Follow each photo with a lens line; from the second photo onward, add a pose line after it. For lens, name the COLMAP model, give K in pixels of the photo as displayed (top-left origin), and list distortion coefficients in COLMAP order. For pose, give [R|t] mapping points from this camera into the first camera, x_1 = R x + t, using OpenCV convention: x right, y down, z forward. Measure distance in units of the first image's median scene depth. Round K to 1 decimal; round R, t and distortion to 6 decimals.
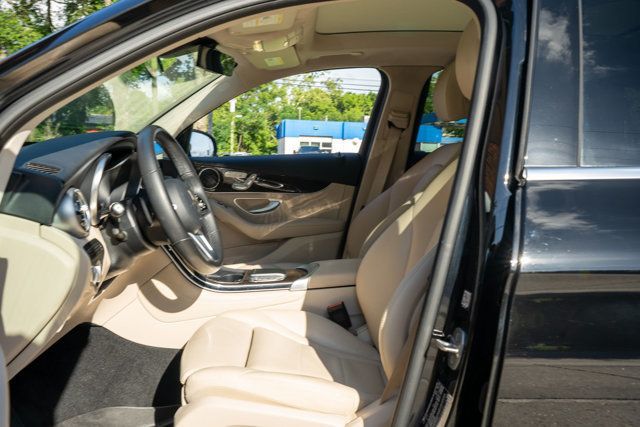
lens RADIAL K [[614.5, 0, 320.0], [0, 614.5, 213.5], [0, 0, 1]] dist [-0.001011, 0.004217]
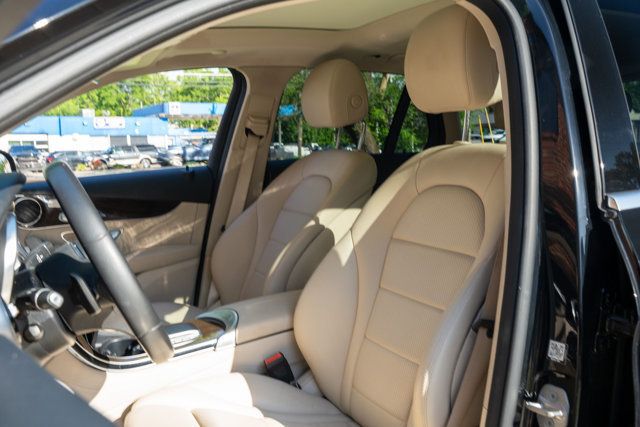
lens RADIAL K [[614.5, 0, 320.0], [0, 614.5, 213.5], [0, 0, 1]] dist [-0.001011, 0.004217]
pose [[0.901257, -0.094903, 0.422764, -0.177046], [0.088705, 0.995465, 0.034360, -0.048562], [-0.424108, 0.006534, 0.905588, 0.152584]]
